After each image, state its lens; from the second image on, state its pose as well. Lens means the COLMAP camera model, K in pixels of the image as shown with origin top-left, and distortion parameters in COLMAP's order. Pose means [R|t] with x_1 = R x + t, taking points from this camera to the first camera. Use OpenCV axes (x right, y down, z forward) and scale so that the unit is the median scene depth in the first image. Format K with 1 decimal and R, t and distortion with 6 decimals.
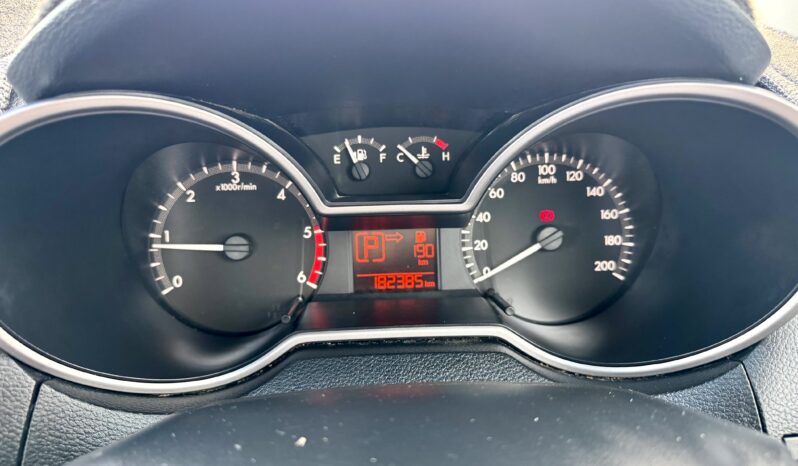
lens RADIAL K [[572.6, 0, 399.0], [0, 572.6, 233.0], [0, 0, 1]] dist [-0.002224, -0.003601]
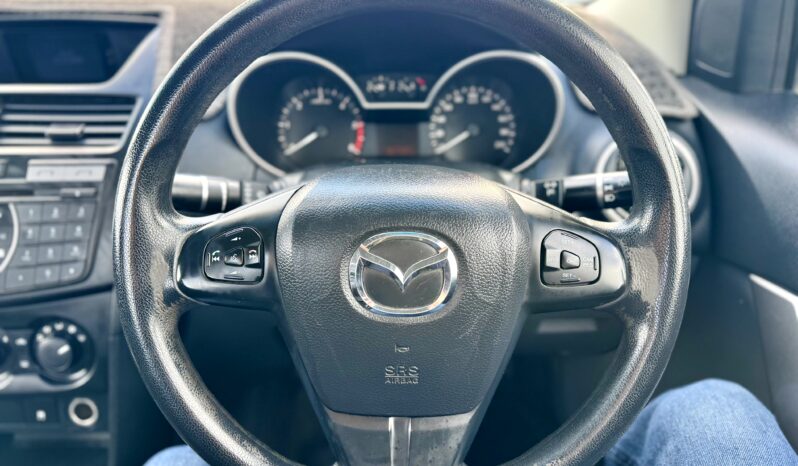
lens RADIAL K [[572.6, 0, 399.0], [0, 572.6, 233.0], [0, 0, 1]] dist [-0.002224, -0.003601]
pose [[0.999026, 0.028519, -0.033663, 0.078945], [-0.026118, 0.997223, 0.069740, 0.239946], [0.035558, -0.068793, 0.996997, -1.066702]]
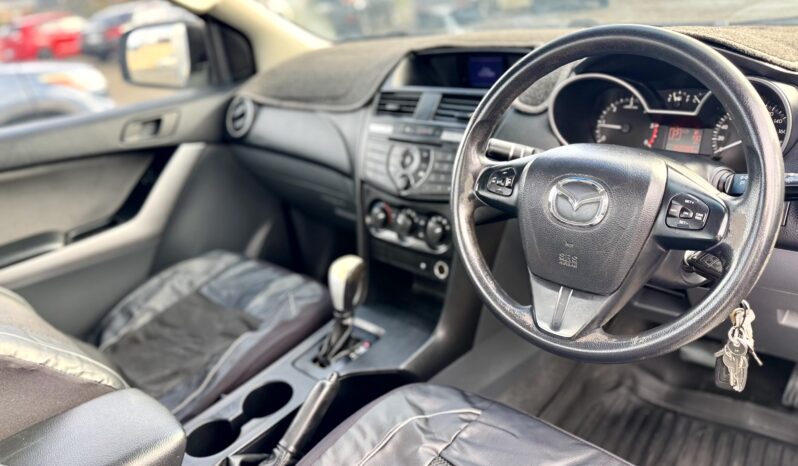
lens RADIAL K [[572.6, 0, 399.0], [0, 572.6, 233.0], [0, 0, 1]] dist [-0.002224, -0.003601]
pose [[0.698673, 0.226682, -0.678580, 0.971365], [-0.175607, 0.973799, 0.144494, 0.316985], [0.693555, 0.018209, 0.720174, -1.808366]]
